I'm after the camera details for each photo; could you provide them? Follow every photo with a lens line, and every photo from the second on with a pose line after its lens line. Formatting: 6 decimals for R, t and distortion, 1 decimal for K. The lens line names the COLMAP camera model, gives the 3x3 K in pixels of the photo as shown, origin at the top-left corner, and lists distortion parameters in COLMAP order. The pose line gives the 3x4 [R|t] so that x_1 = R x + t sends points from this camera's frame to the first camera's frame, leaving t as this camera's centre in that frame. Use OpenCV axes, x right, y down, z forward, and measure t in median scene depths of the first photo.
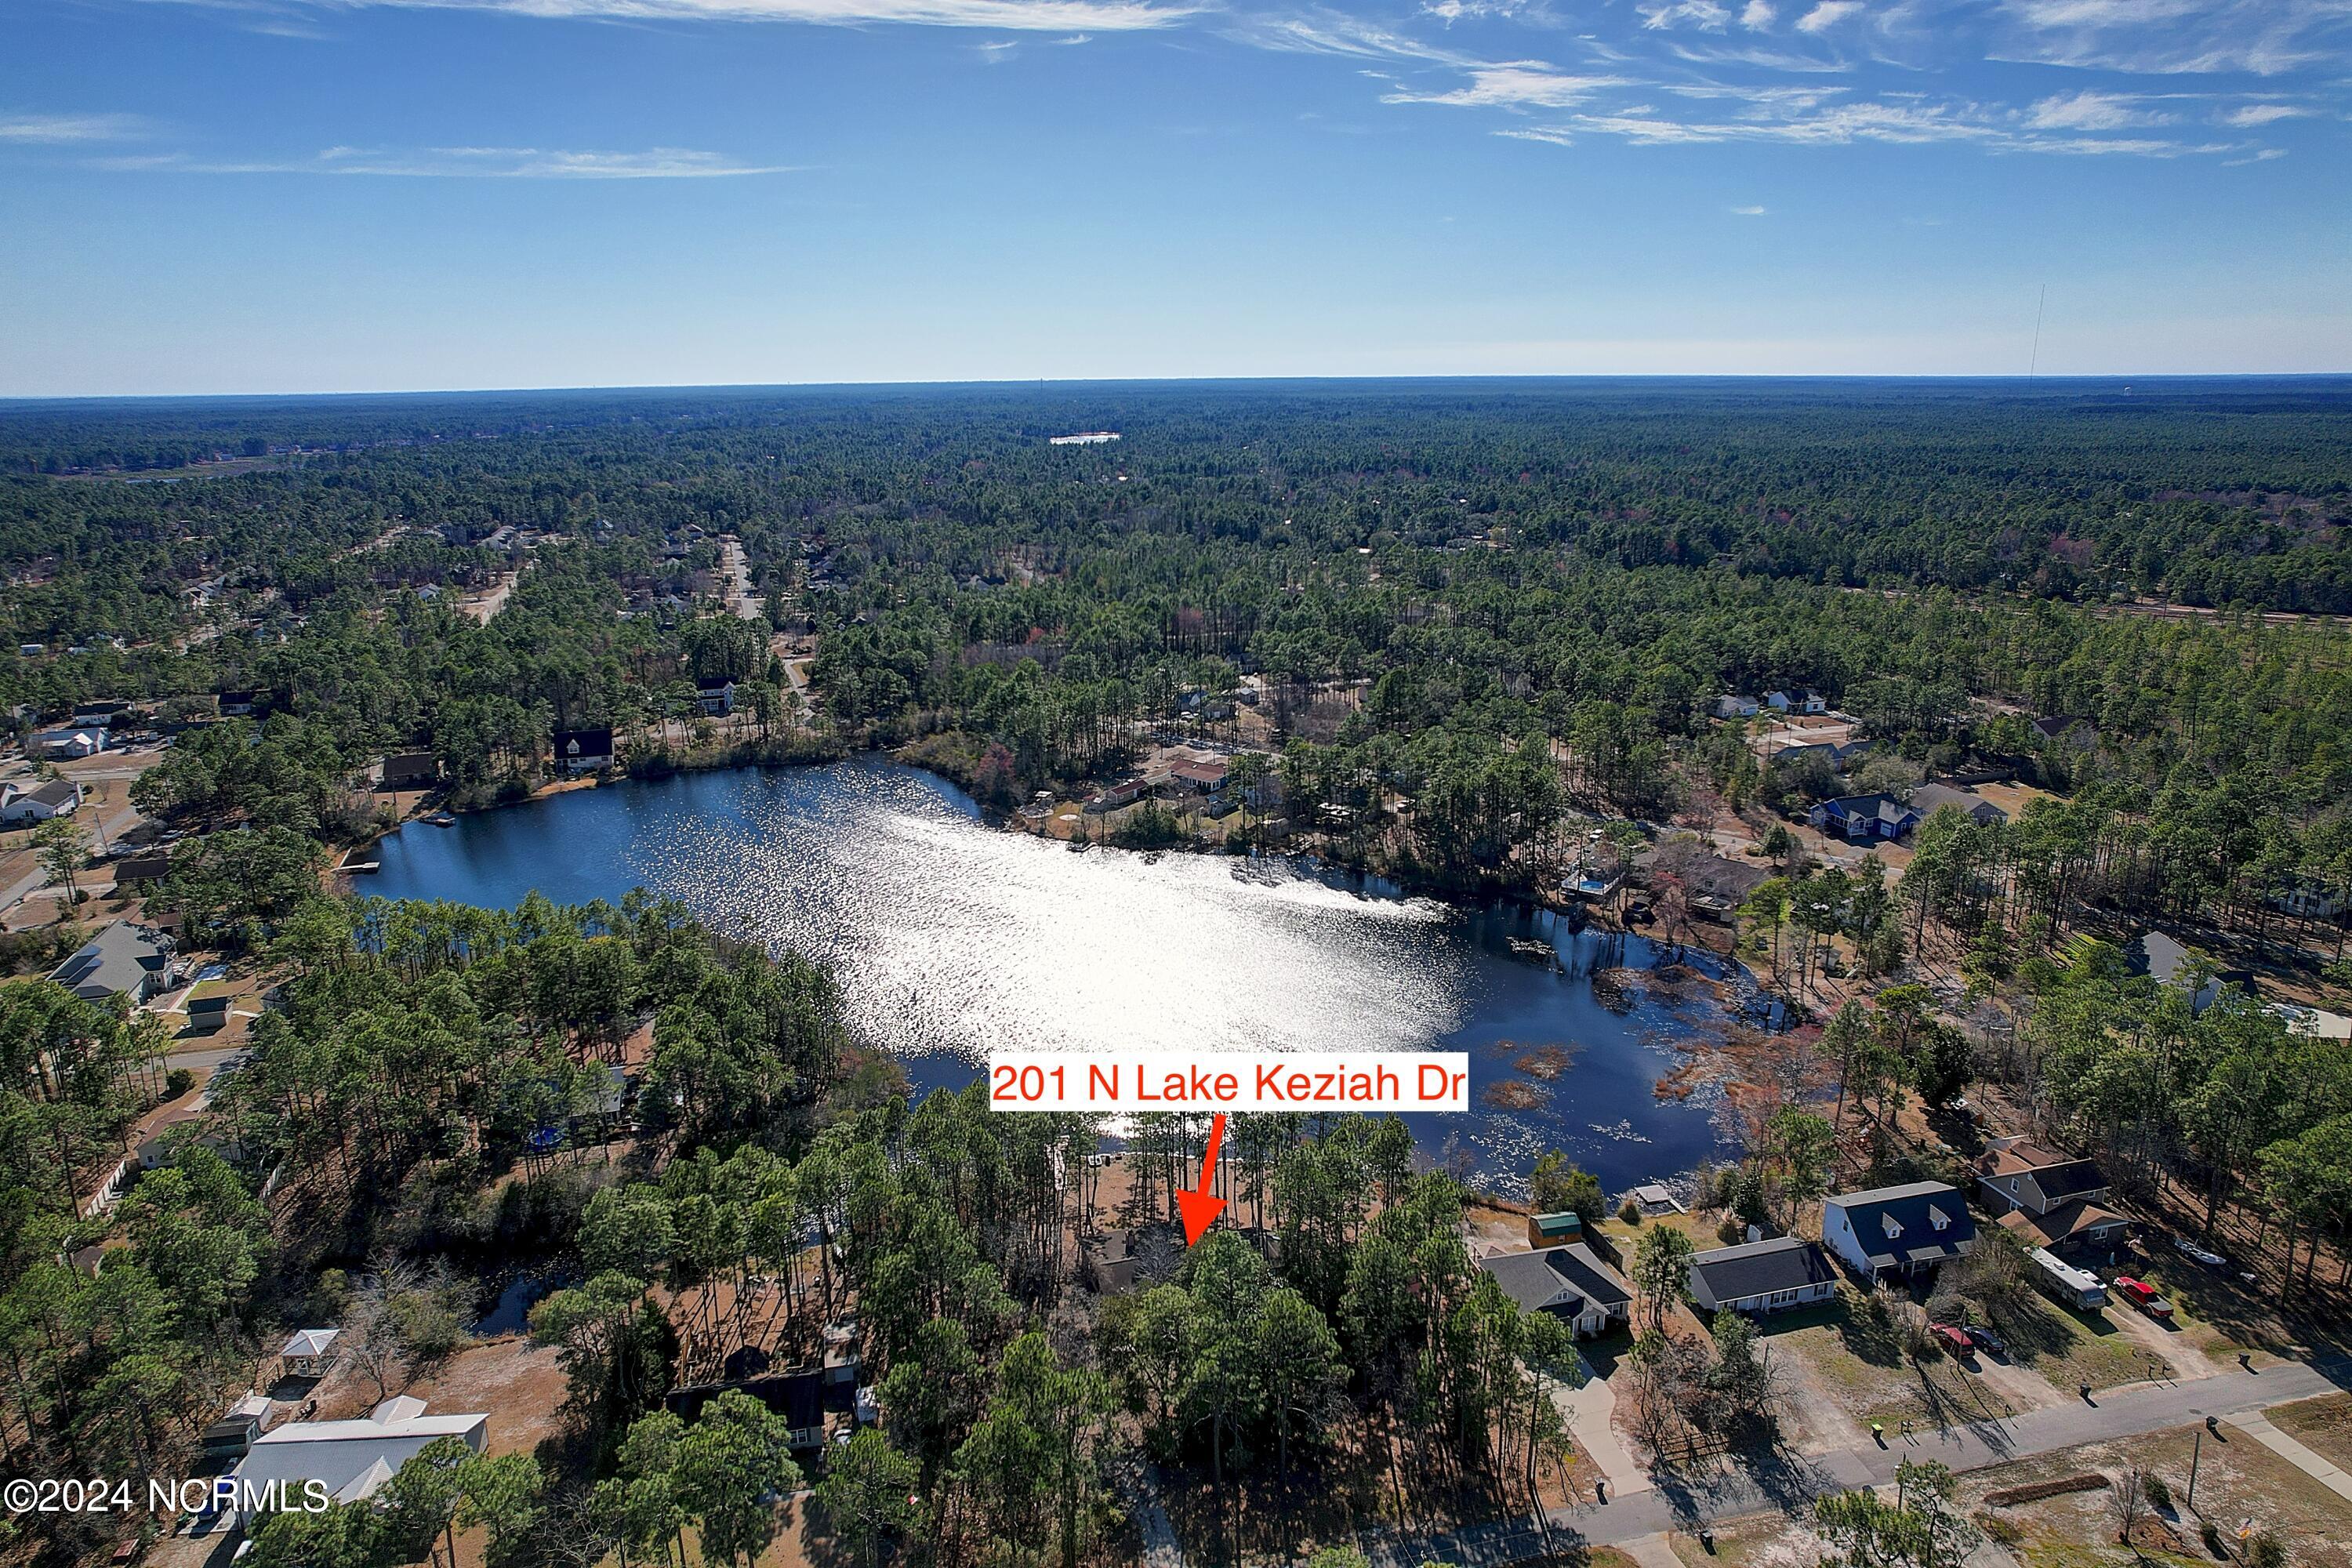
lens RADIAL K [[1500.1, 0, 1163.2], [0, 1500.1, 767.5], [0, 0, 1]] dist [-0.066312, 0.056154]
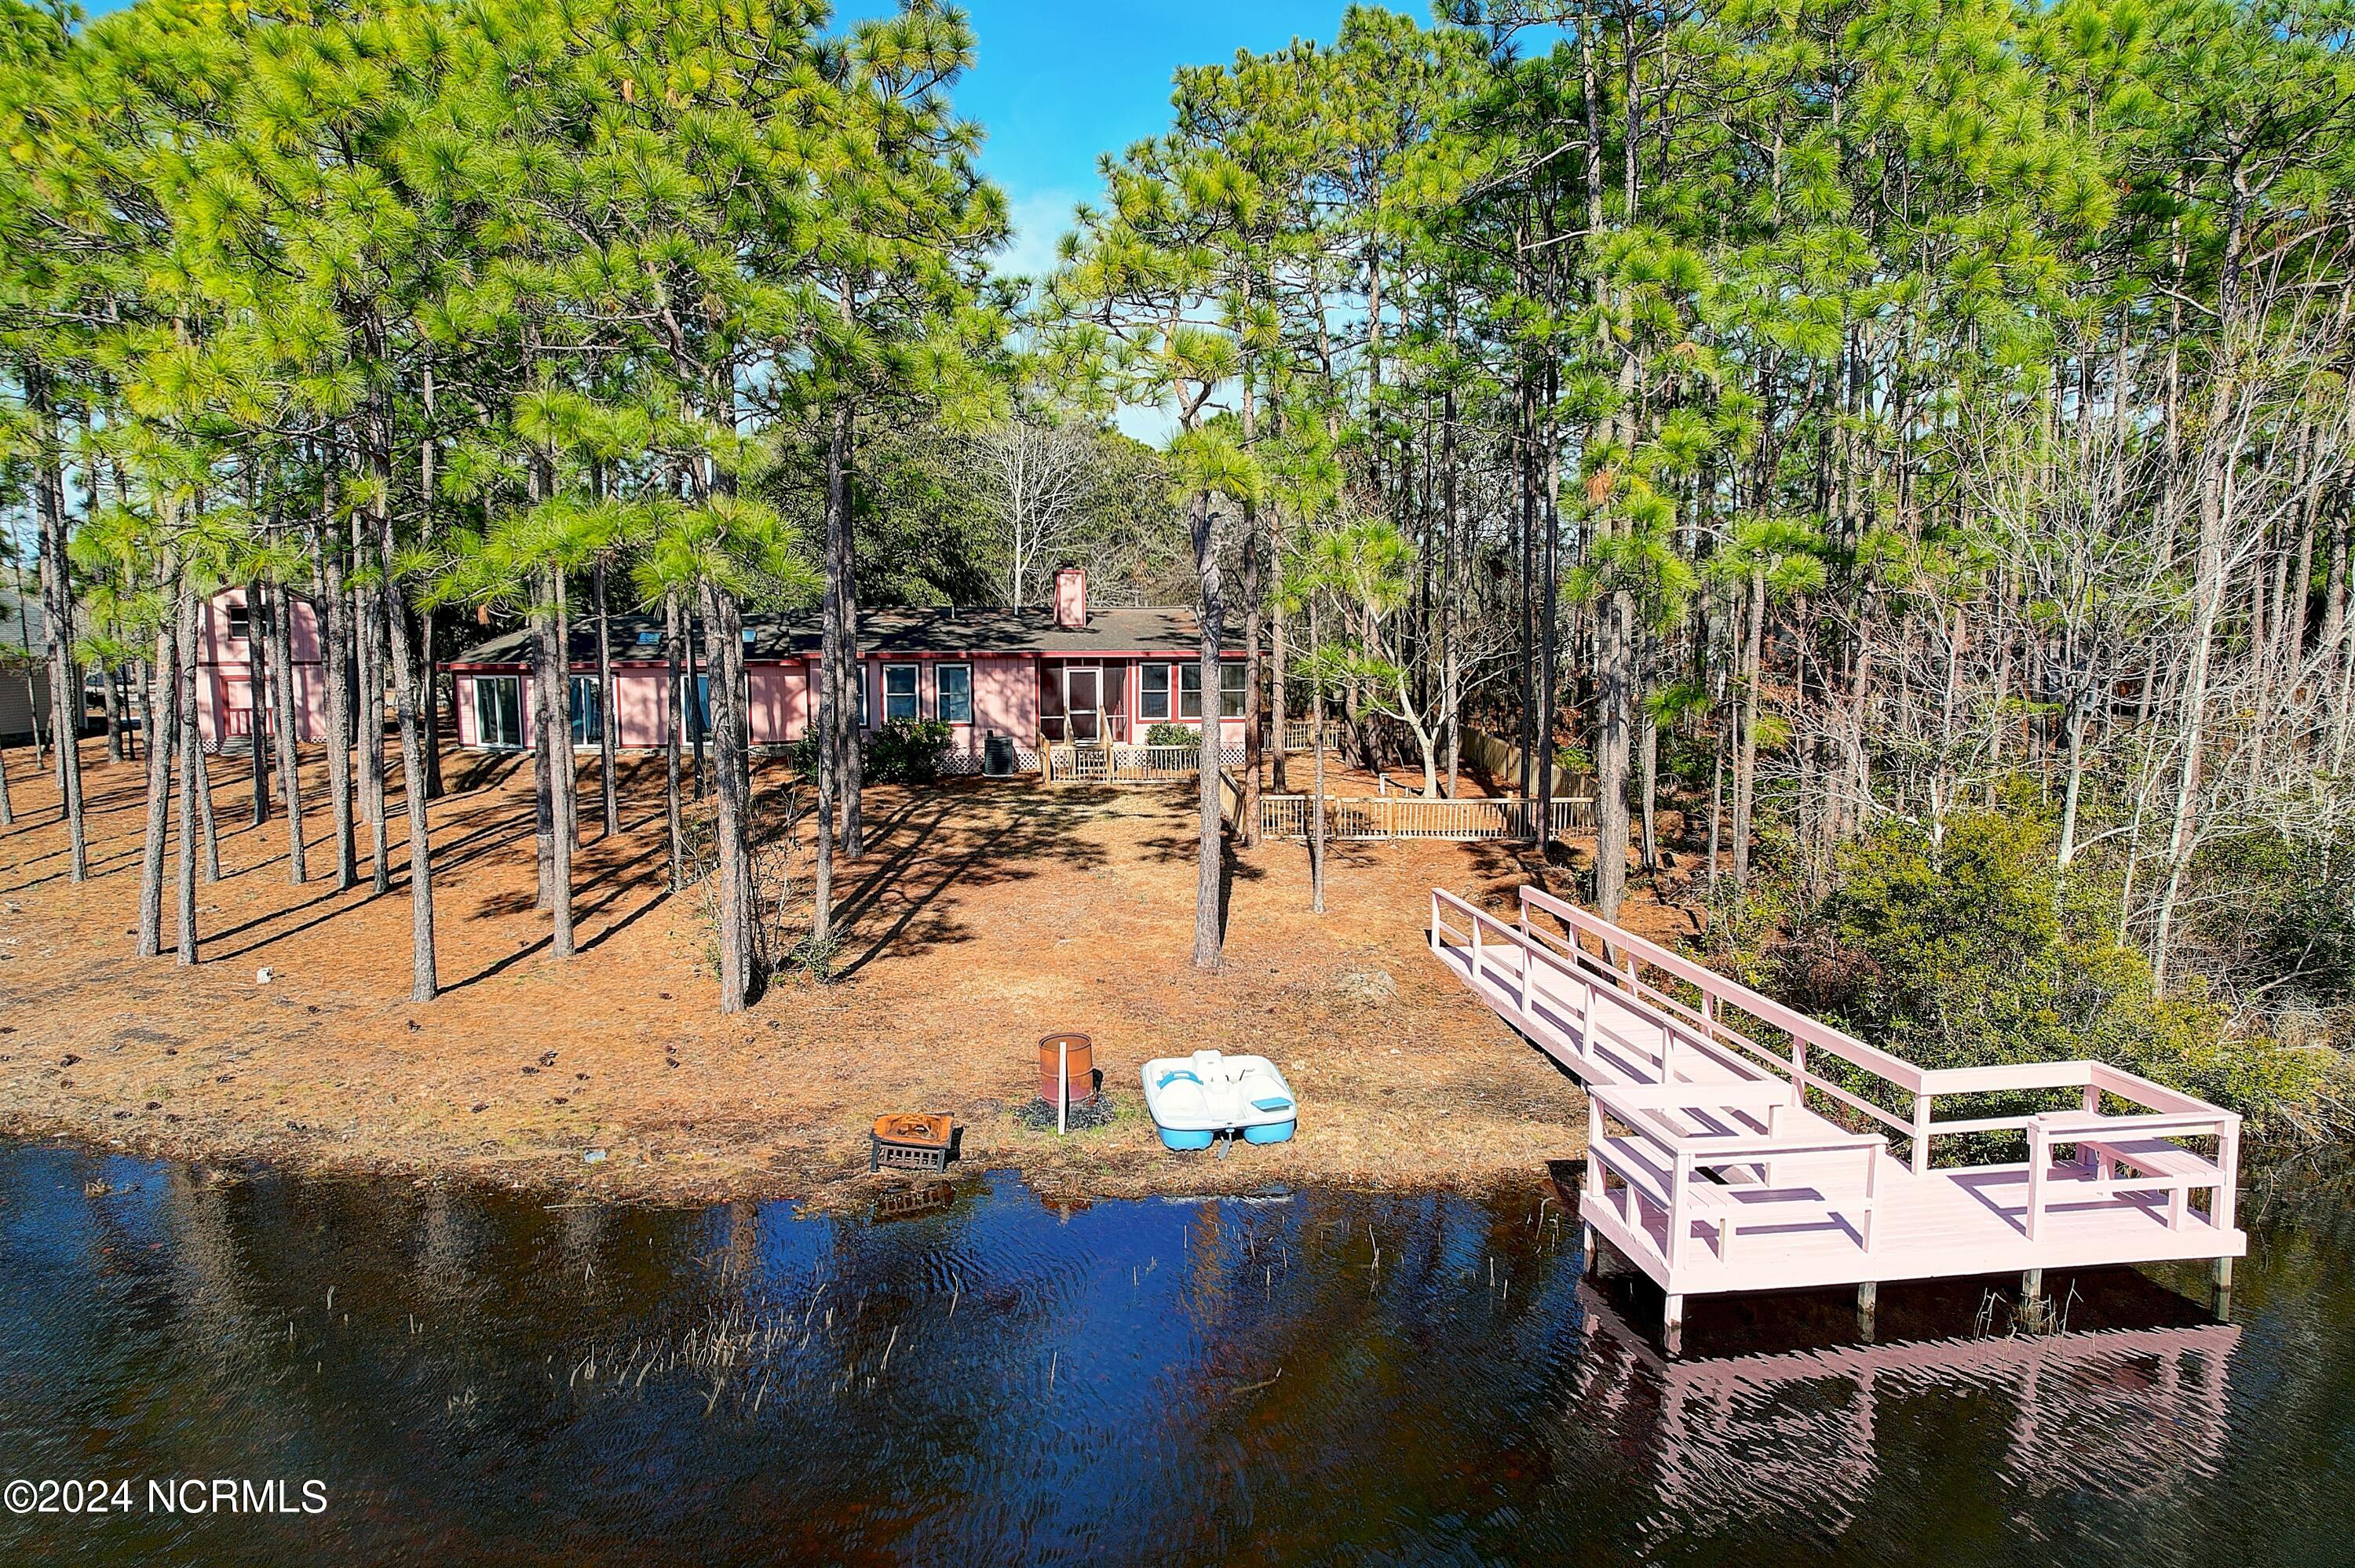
lens RADIAL K [[1501.8, 0, 1179.0], [0, 1501.8, 793.1], [0, 0, 1]] dist [-0.066312, 0.056154]
pose [[-0.998041, 0.005727, 0.062296, -0.031393], [0.027694, 0.933353, 0.357889, 0.139721], [-0.056095, 0.358914, -0.931684, 0.691482]]
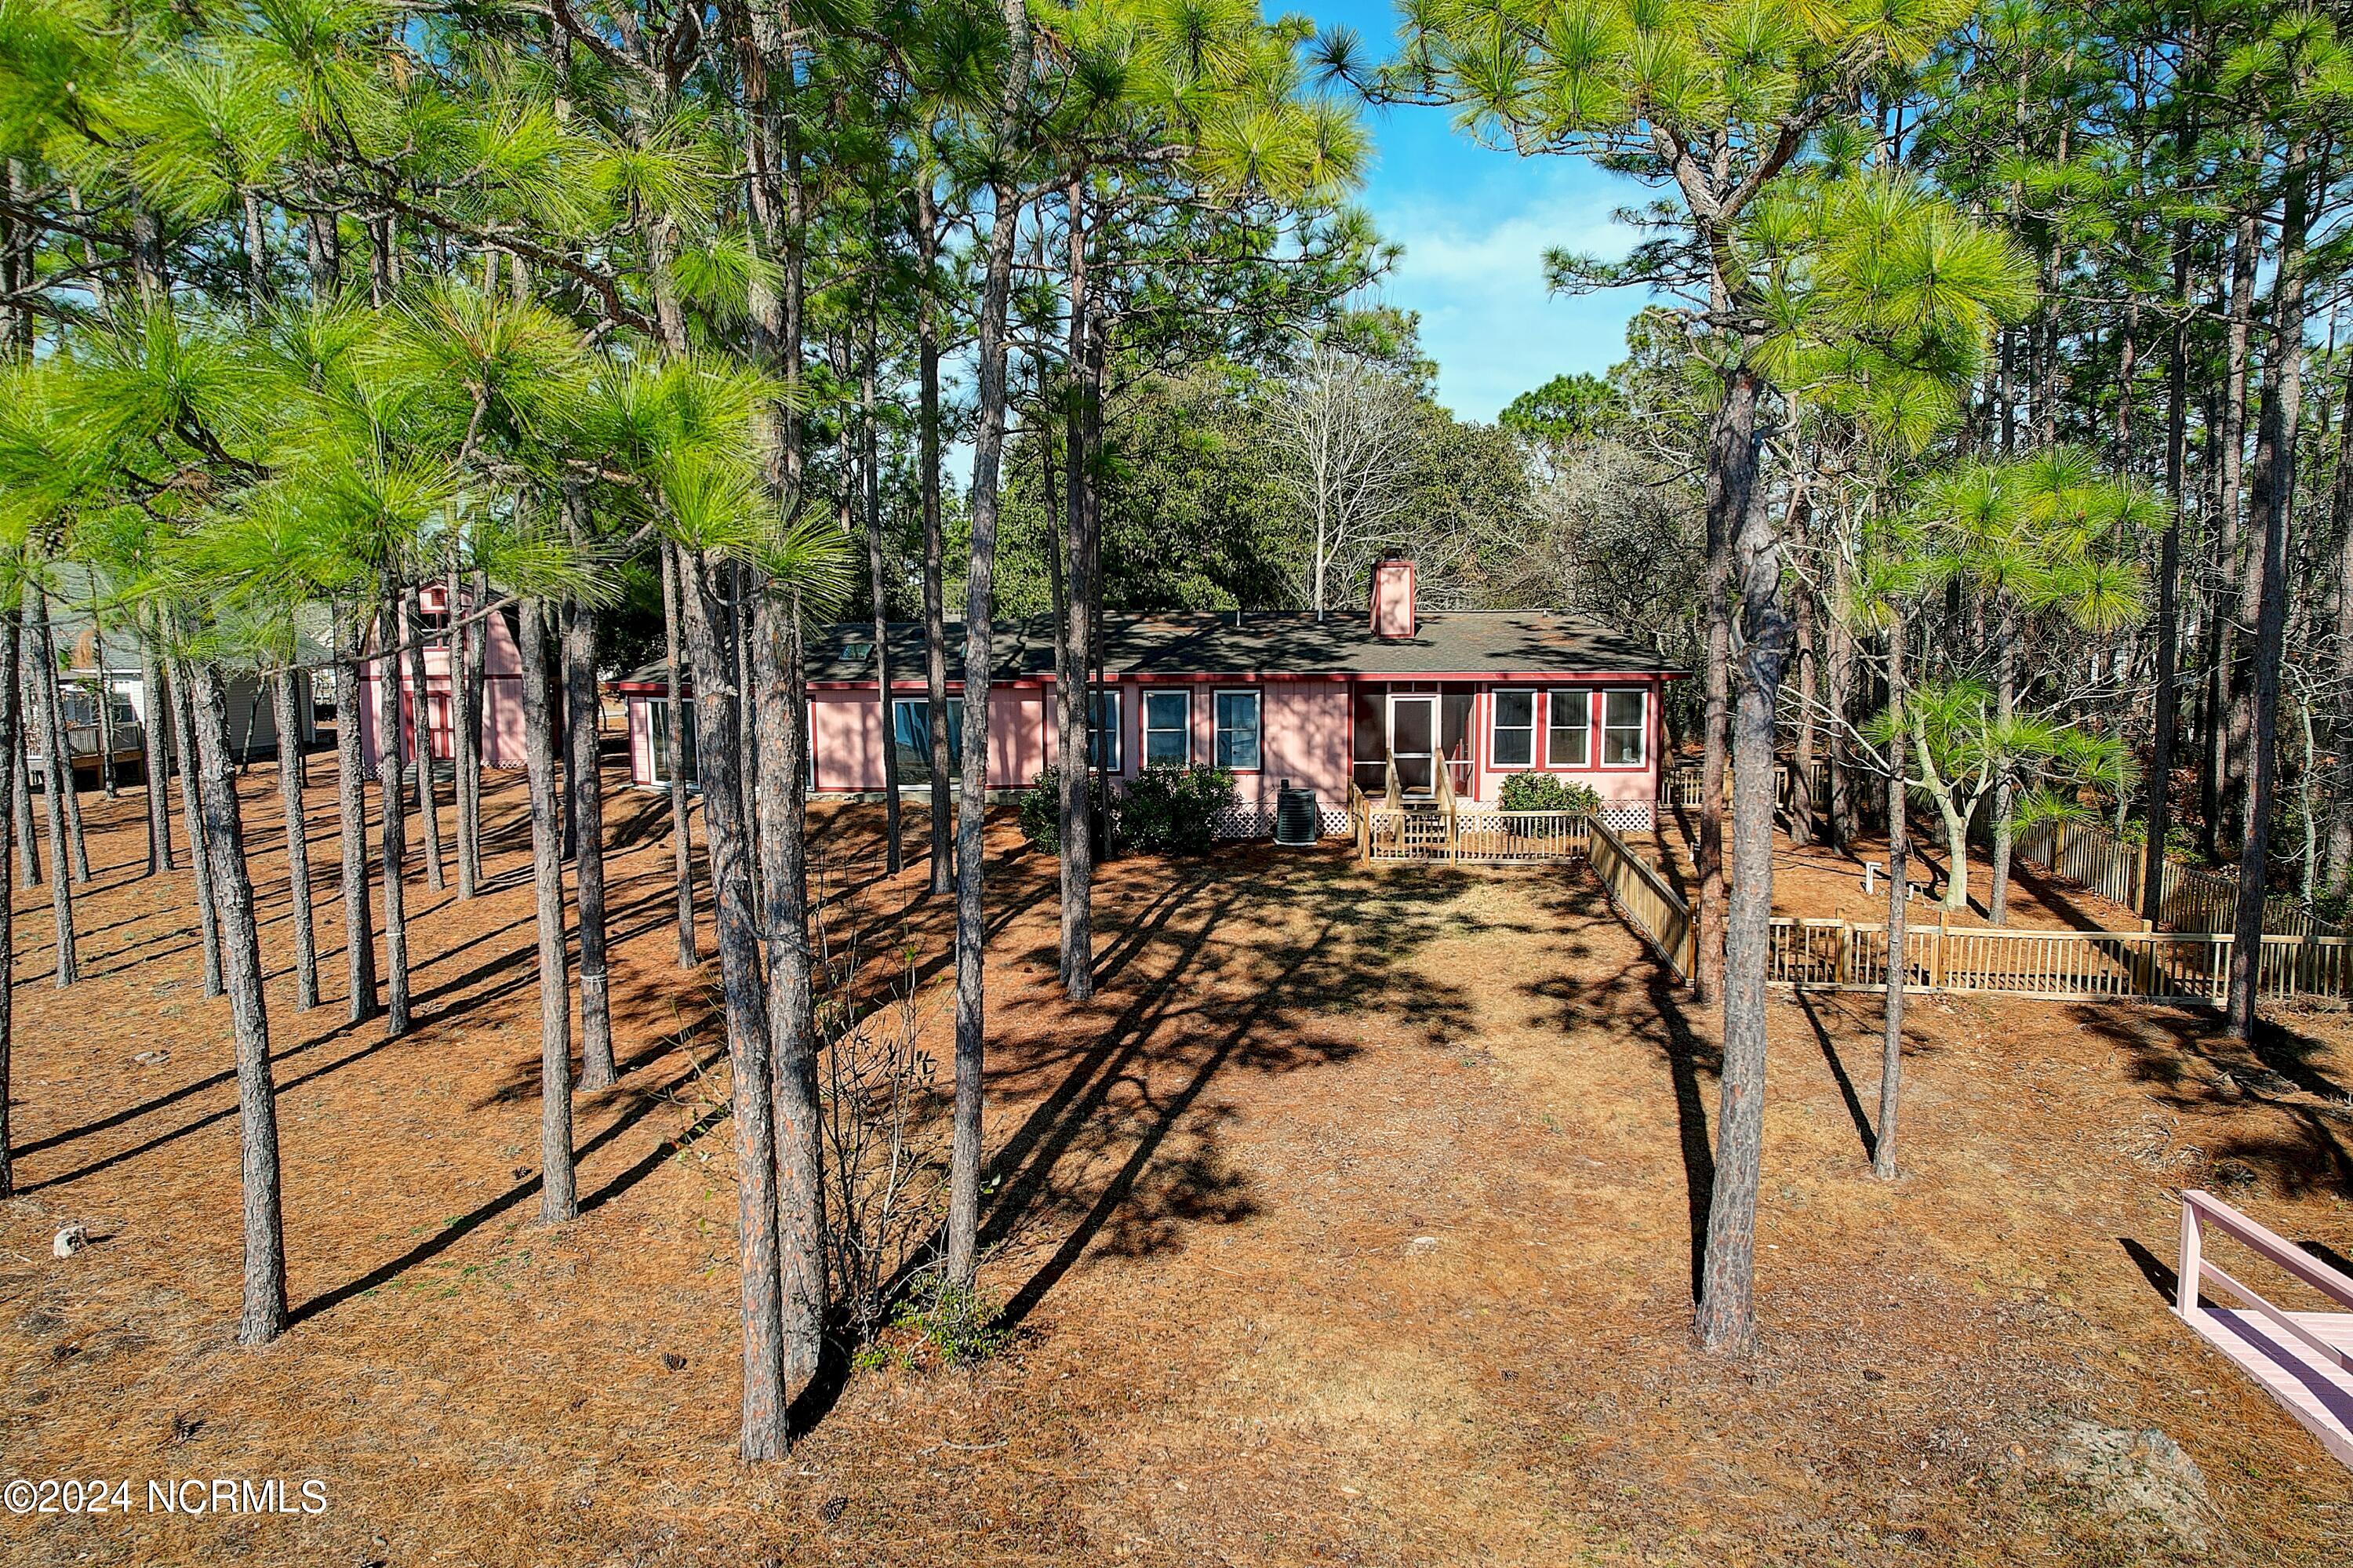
lens RADIAL K [[1500.8, 0, 1184.4], [0, 1500.8, 776.0], [0, 0, 1]] dist [-0.066312, 0.056154]
pose [[-0.969095, -0.009909, 0.246488, -0.024152], [0.076317, 0.938133, 0.337762, 0.147890], [-0.234586, 0.346135, -0.908383, 0.656925]]
